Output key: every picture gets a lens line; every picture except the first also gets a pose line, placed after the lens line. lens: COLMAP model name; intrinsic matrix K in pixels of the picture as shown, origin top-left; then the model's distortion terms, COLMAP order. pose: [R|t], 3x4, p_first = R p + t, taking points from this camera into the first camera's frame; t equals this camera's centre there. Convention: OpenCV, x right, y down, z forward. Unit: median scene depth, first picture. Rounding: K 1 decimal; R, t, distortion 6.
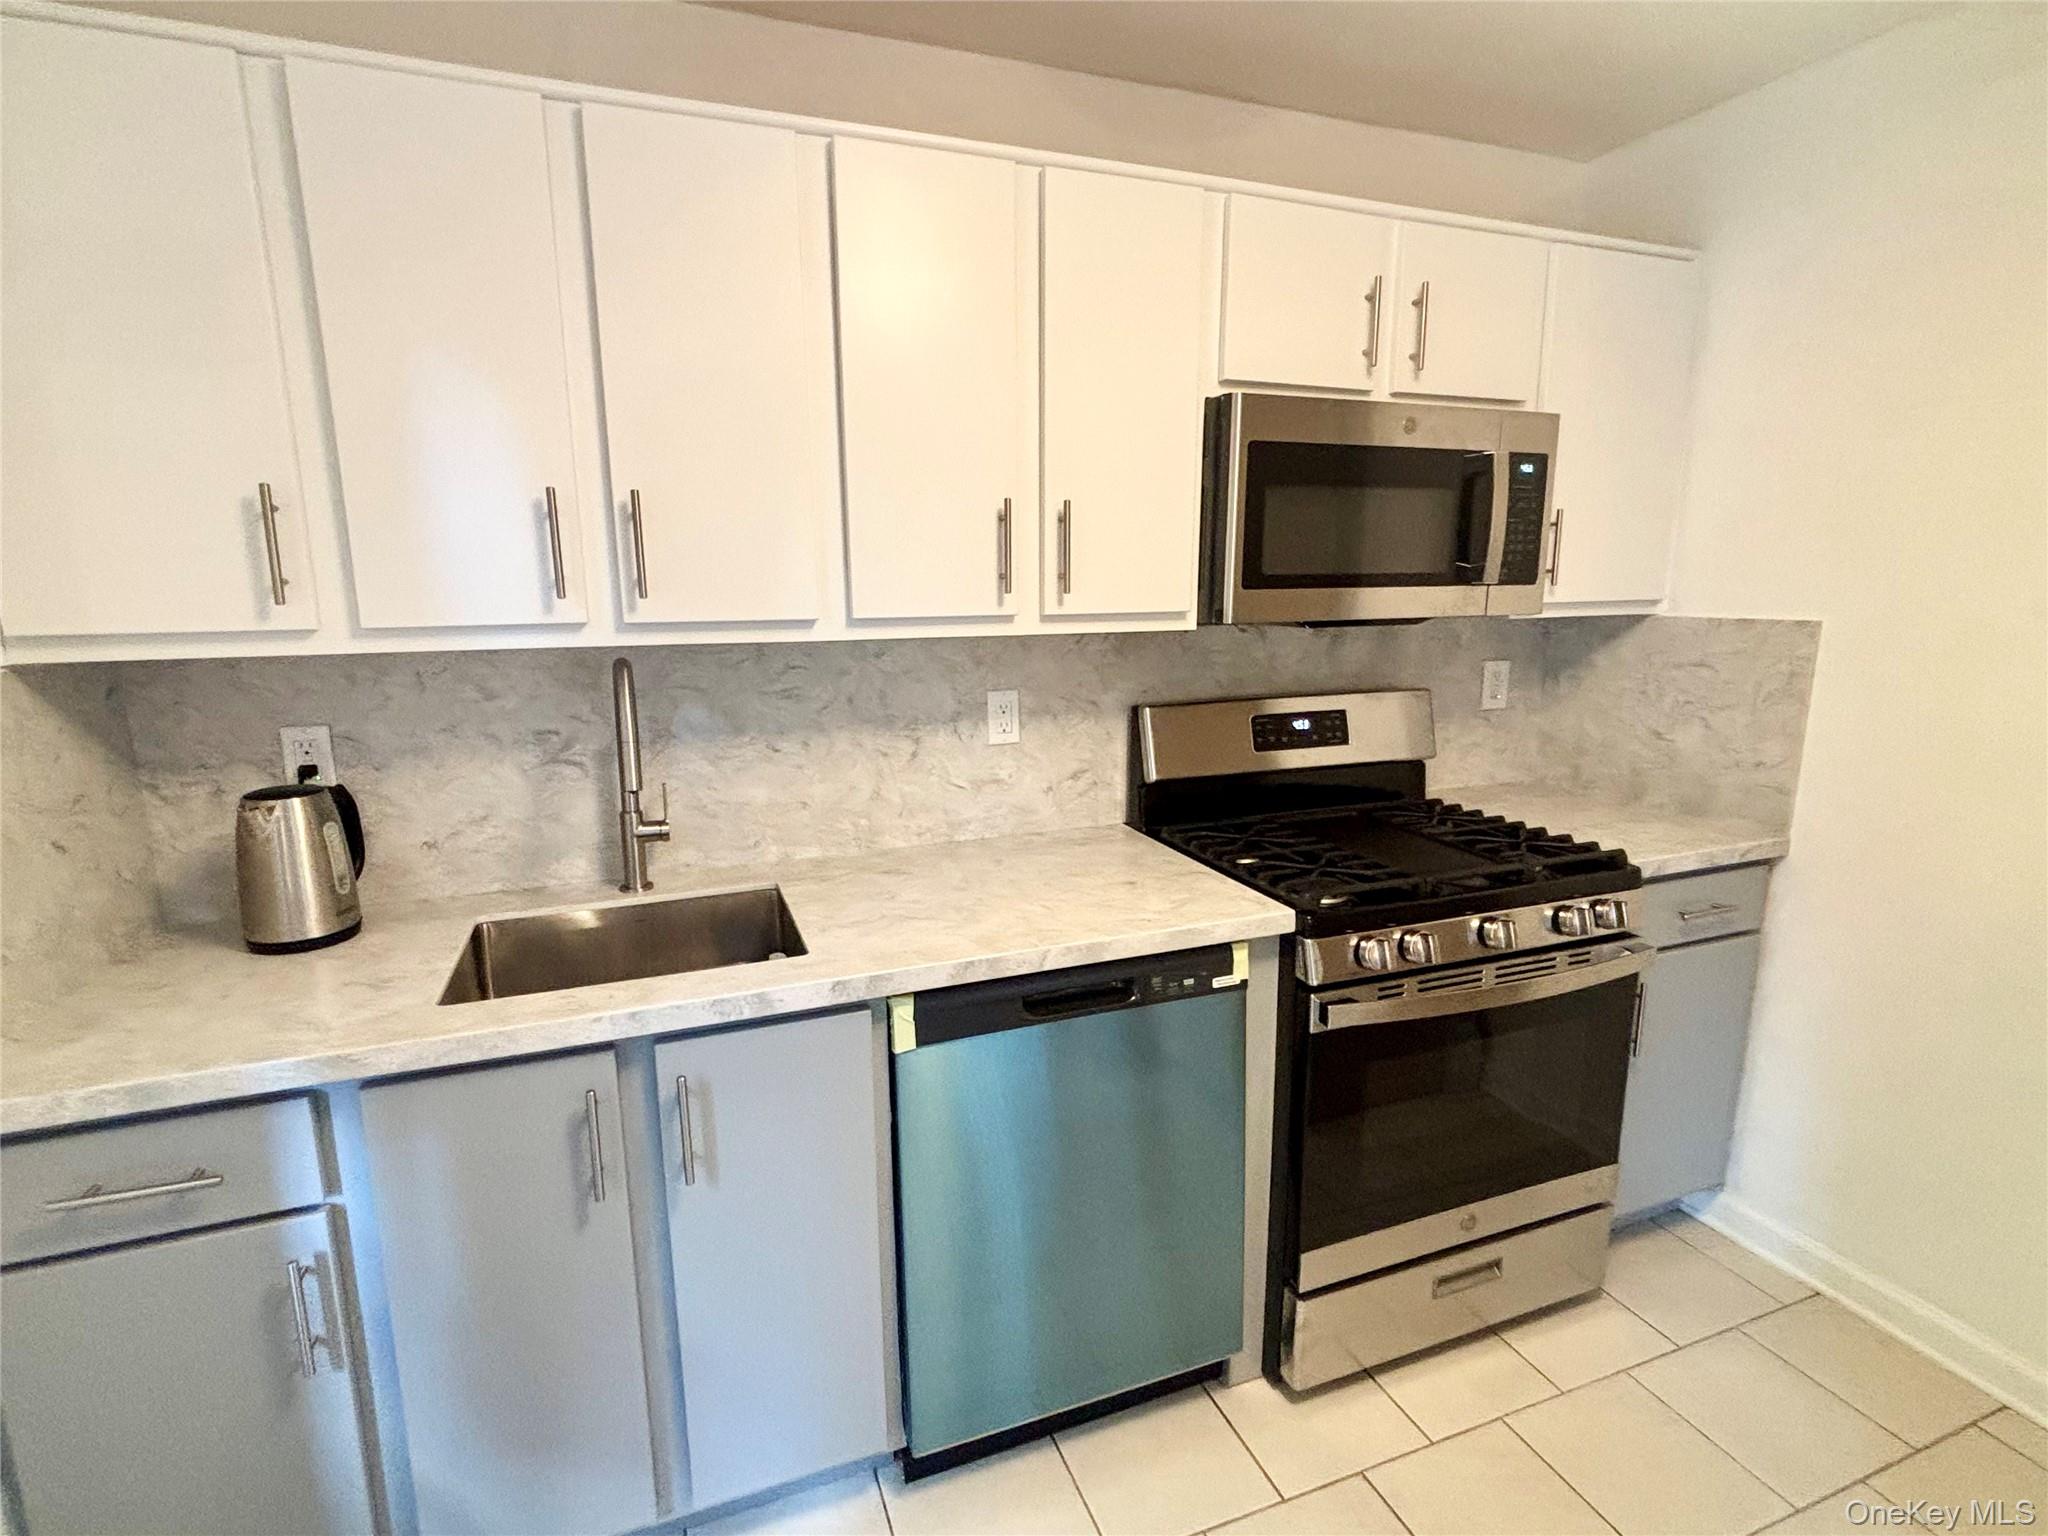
lens RADIAL K [[997.6, 0, 1024.0], [0, 997.6, 768.0], [0, 0, 1]] dist [0.039229, -0.000219]
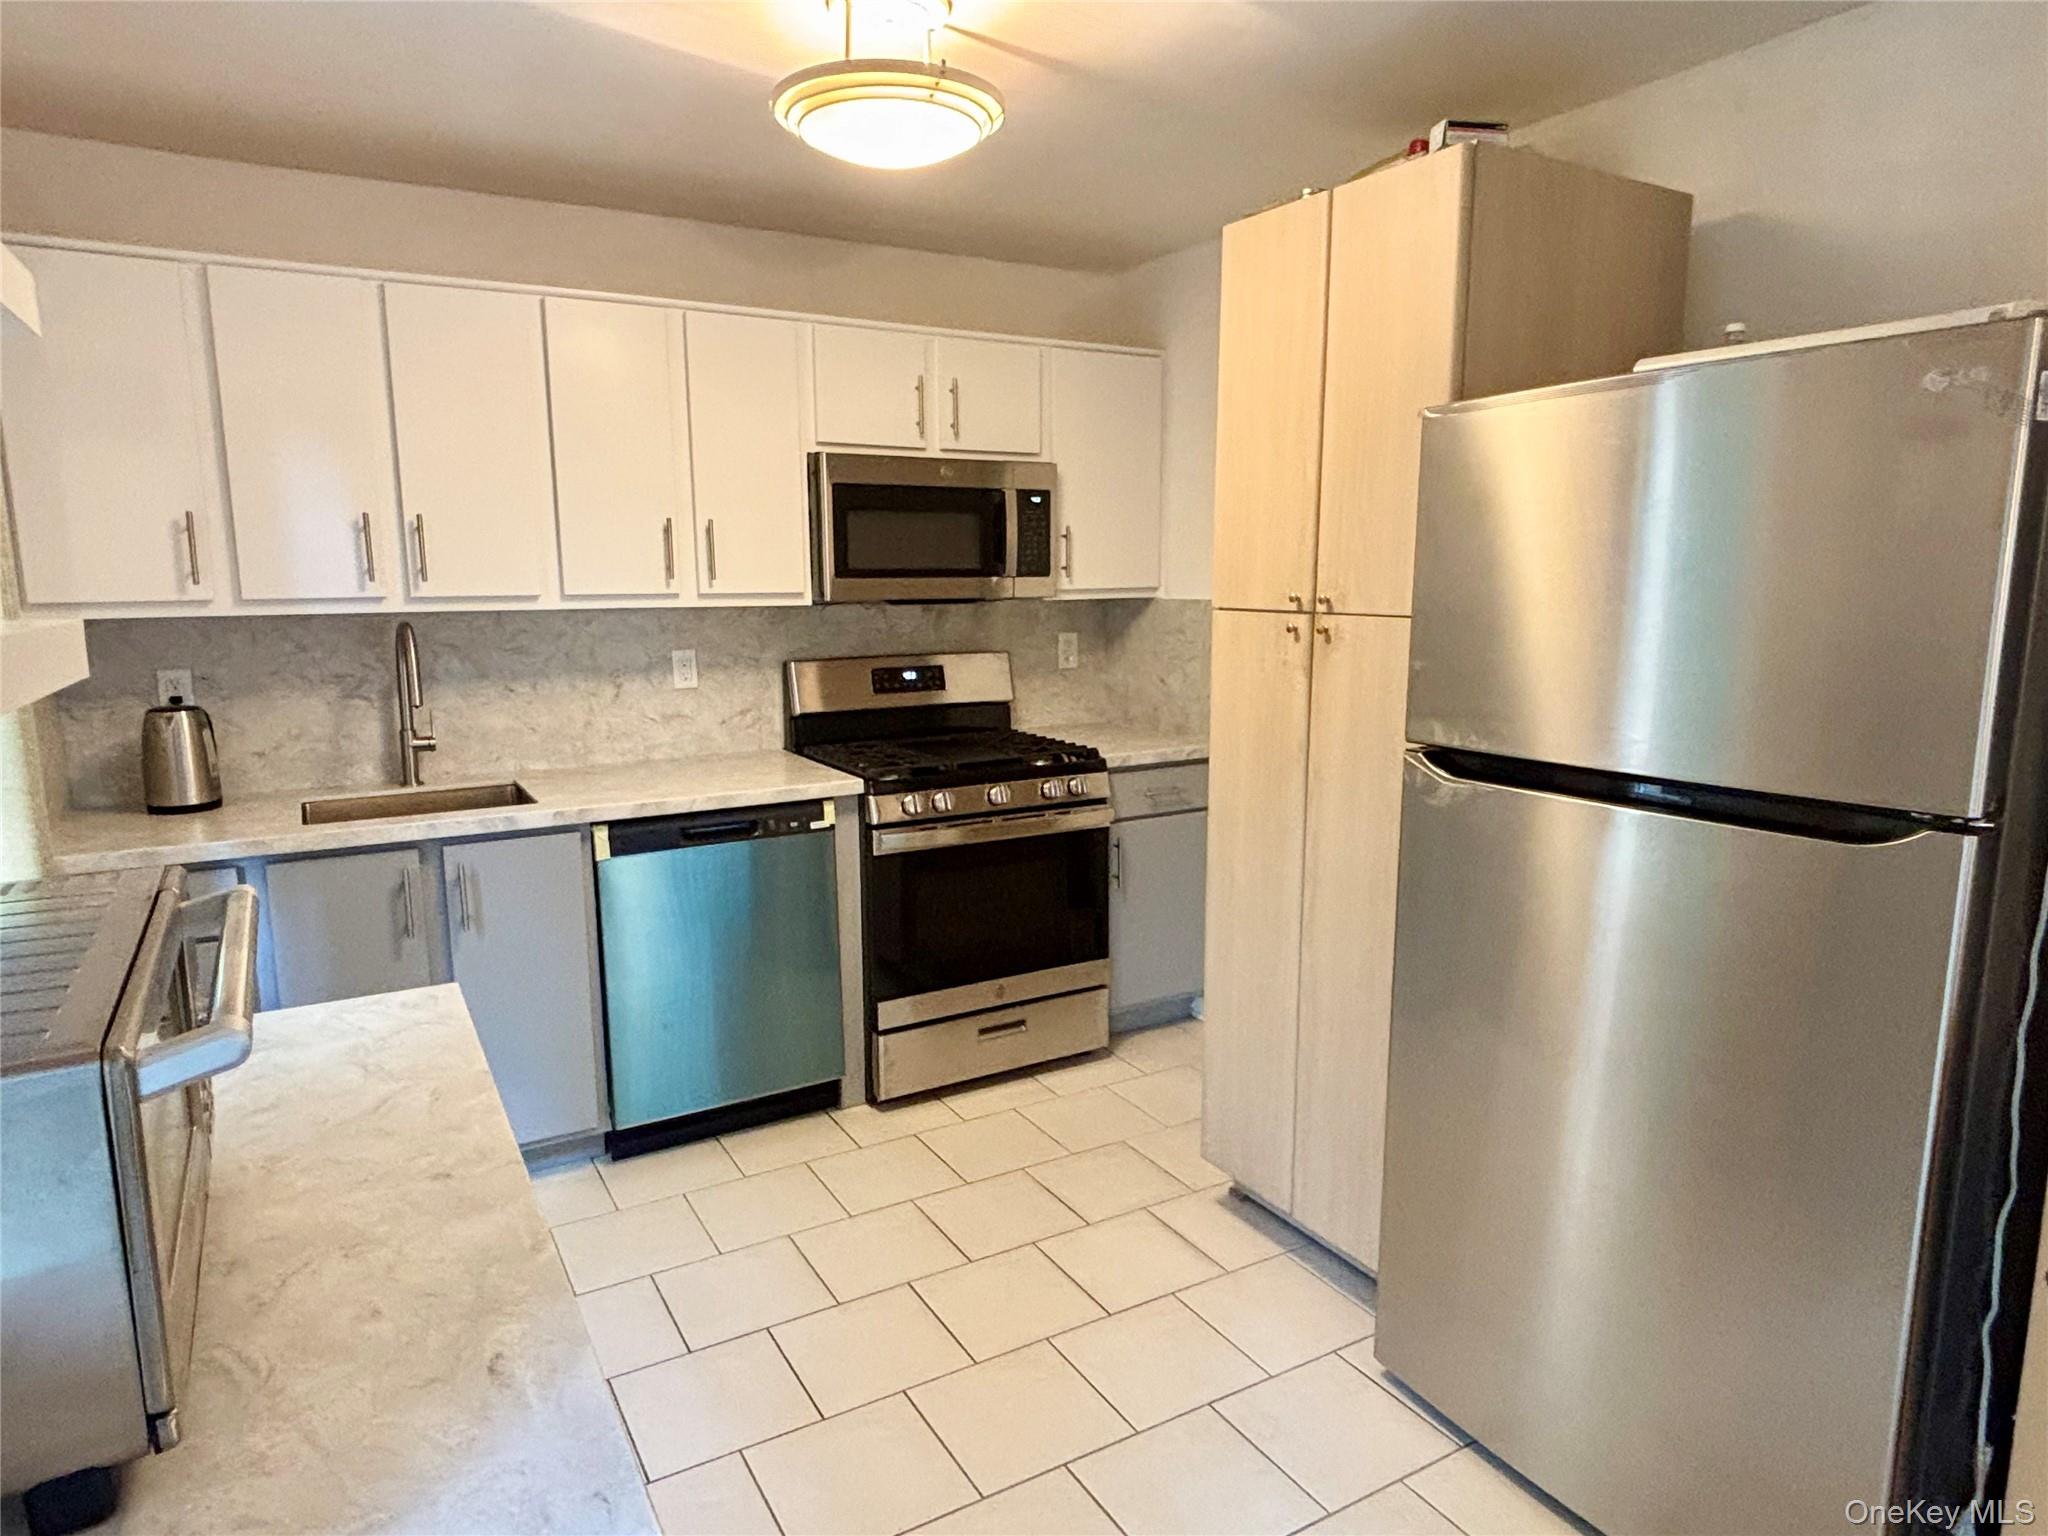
lens RADIAL K [[1218.6, 0, 1024.0], [0, 1218.6, 768.0], [0, 0, 1]] dist [0.021618, -0.000721]
pose [[0.986000, -0.024600, 0.164922, 0.187407], [0.029238, 0.999241, -0.025752, 0.167425], [-0.164164, 0.030214, 0.985970, -0.867880]]
